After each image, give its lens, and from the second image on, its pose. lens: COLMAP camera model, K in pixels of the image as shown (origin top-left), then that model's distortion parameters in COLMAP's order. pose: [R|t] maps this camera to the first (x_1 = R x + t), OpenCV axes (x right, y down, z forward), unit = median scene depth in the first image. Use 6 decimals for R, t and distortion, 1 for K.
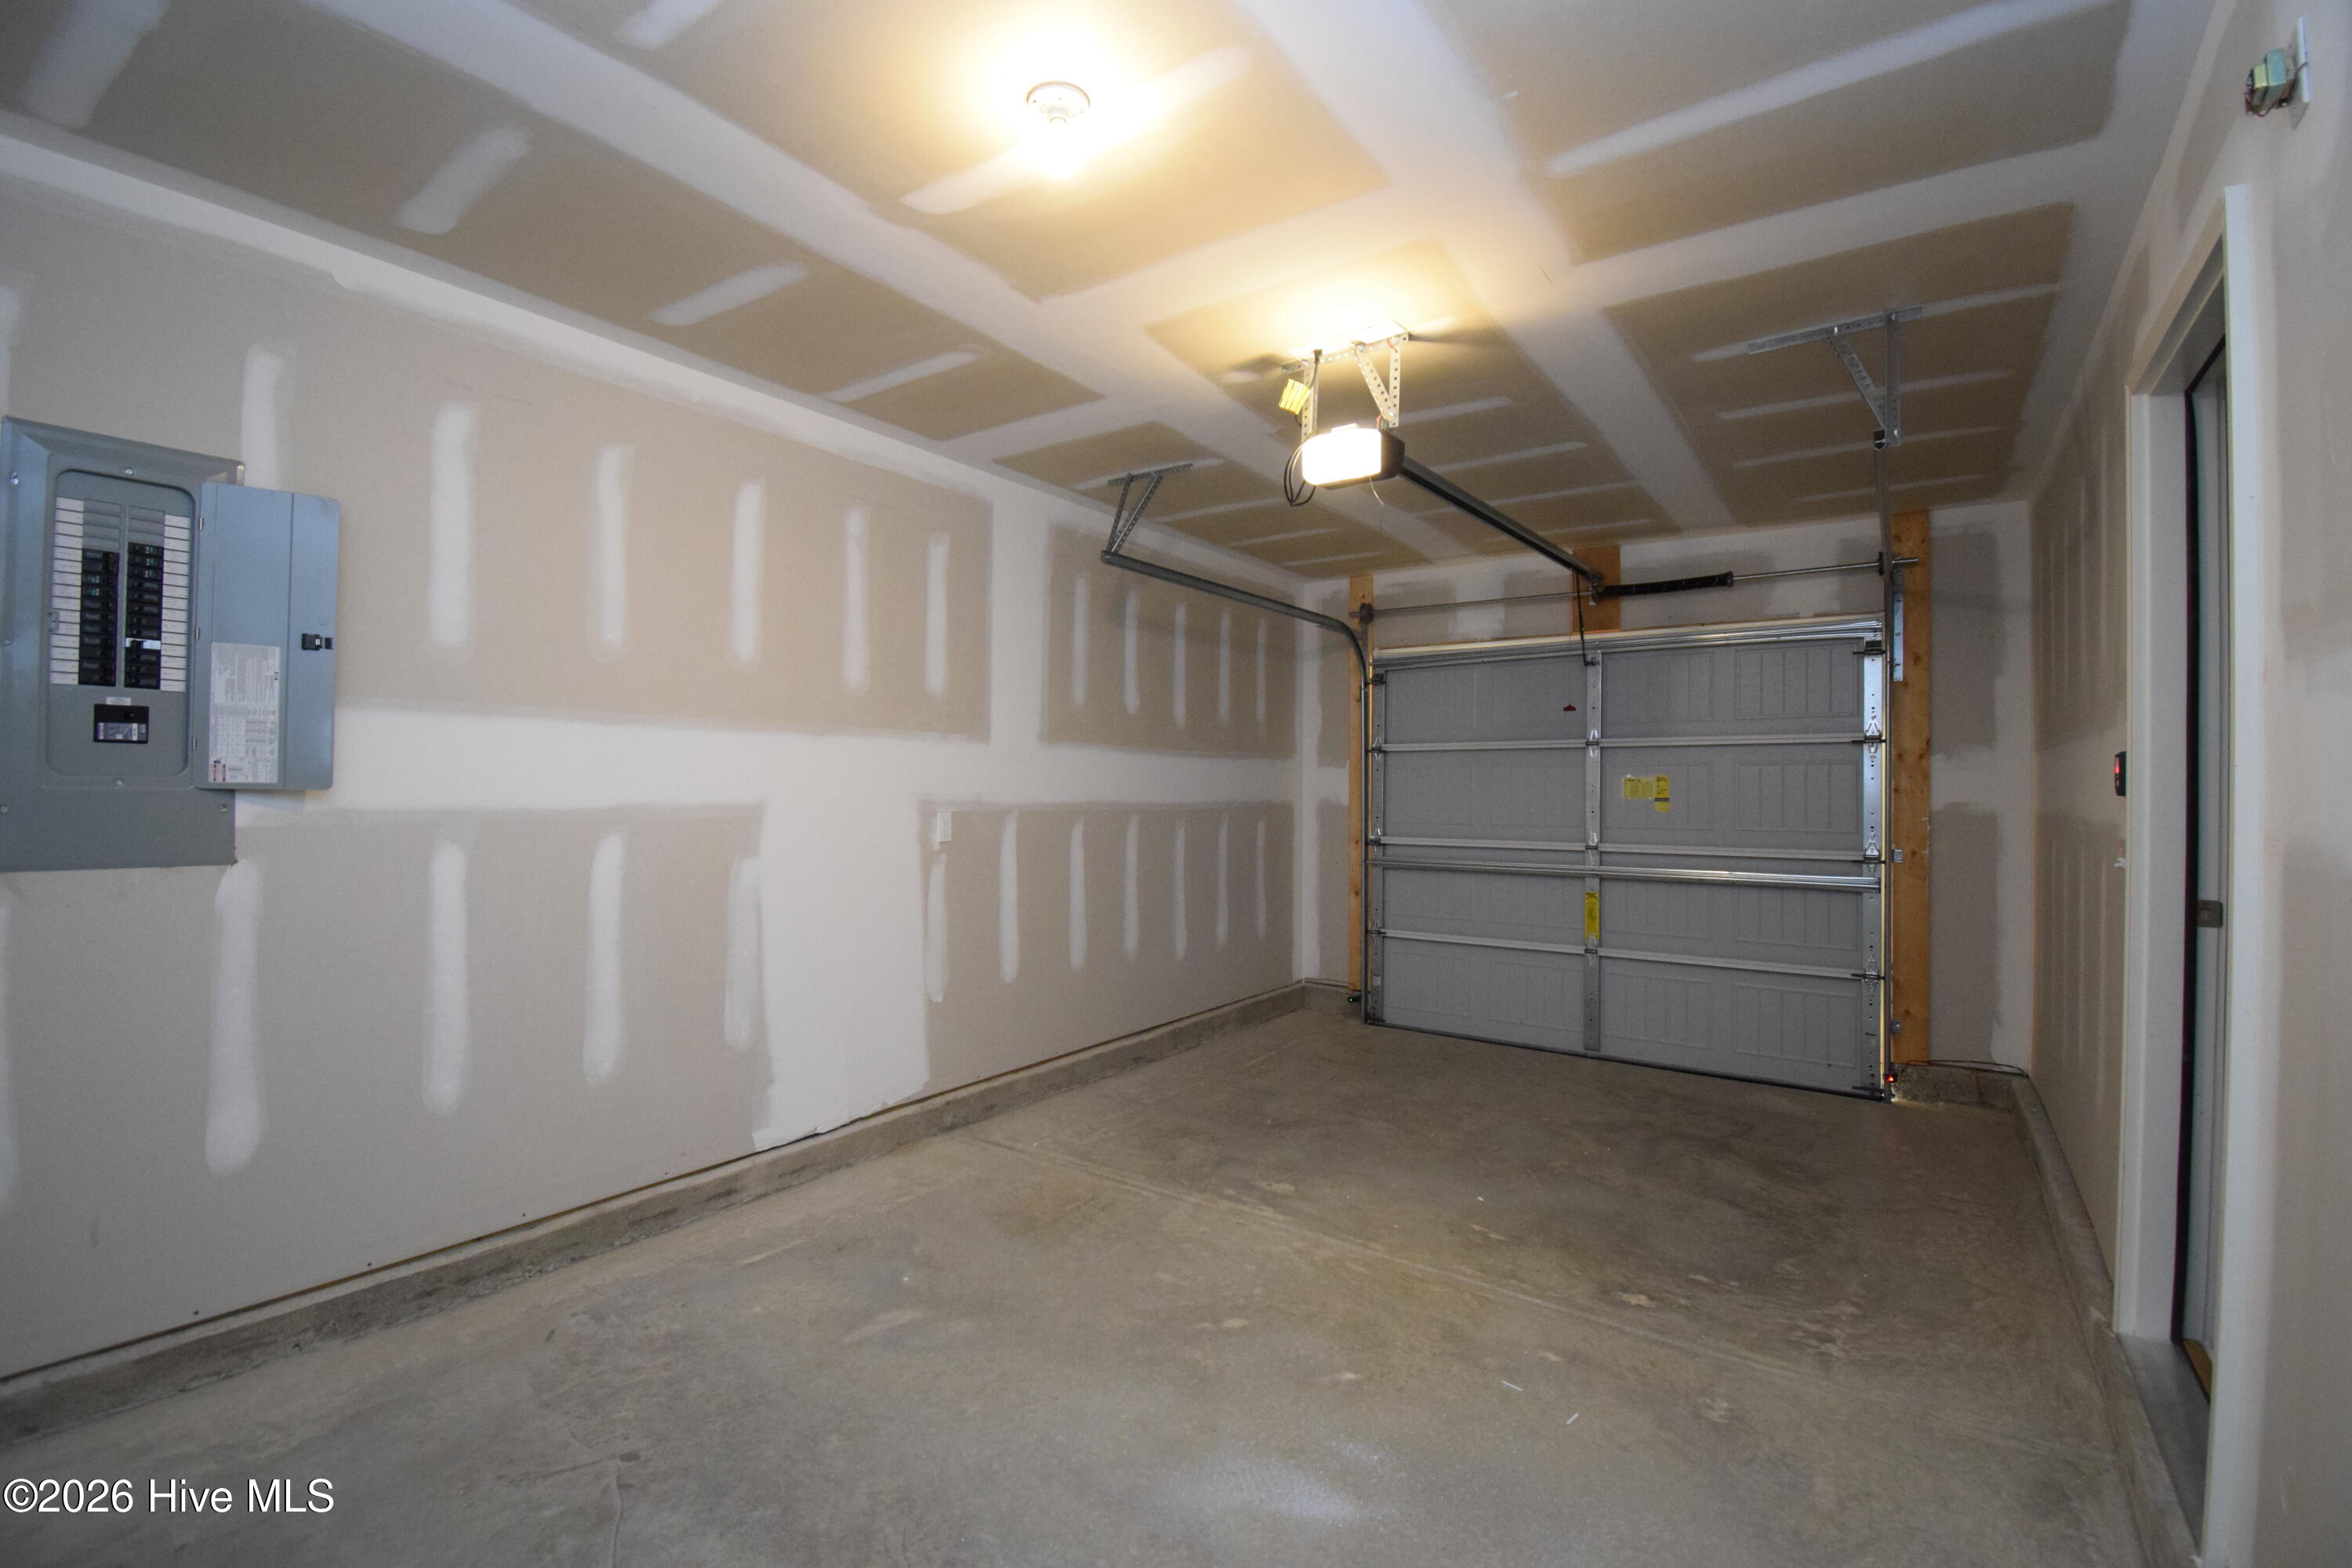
lens RADIAL K [[1042.4, 0, 1176.0], [0, 1042.4, 784.0], [0, 0, 1]] dist [0.021496, -0.029635]
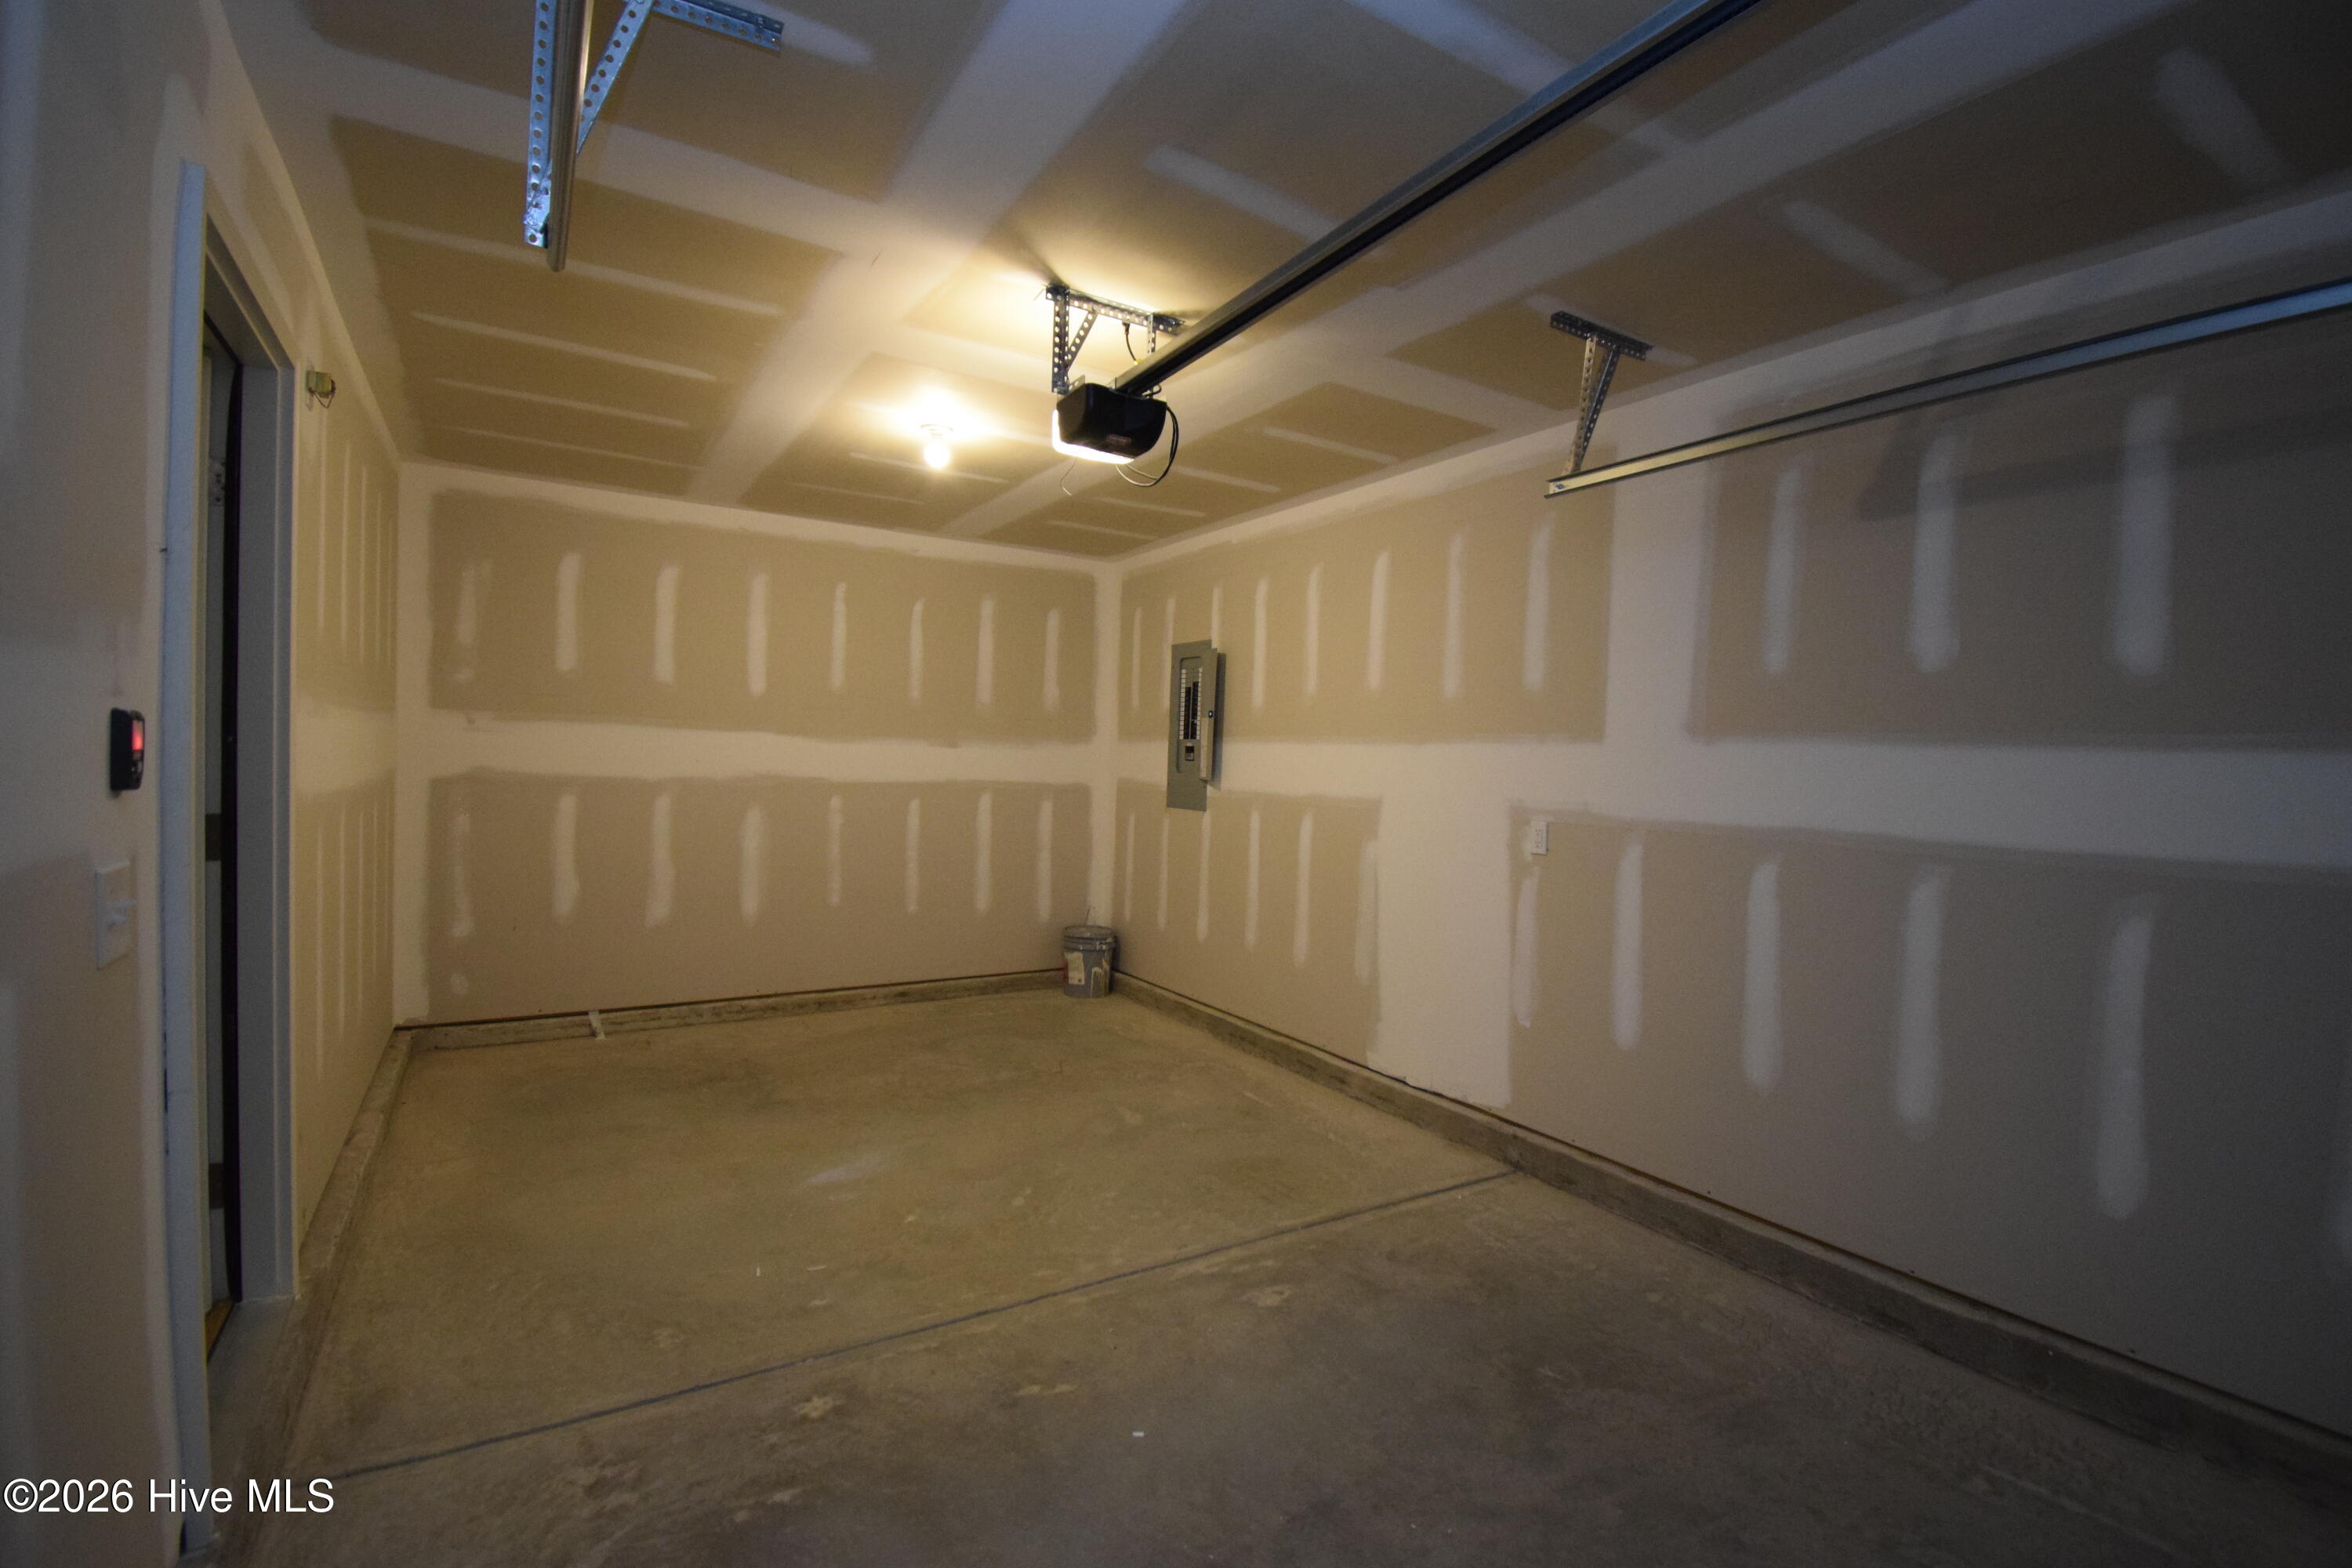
lens RADIAL K [[1042.4, 0, 1176.0], [0, 1042.4, 784.0], [0, 0, 1]] dist [0.021496, -0.029635]
pose [[-0.393835, 0.002487, -0.919178, 0.888012], [-0.028429, 0.999485, 0.014885, -0.012303], [0.918741, 0.031994, -0.393562, 1.285368]]
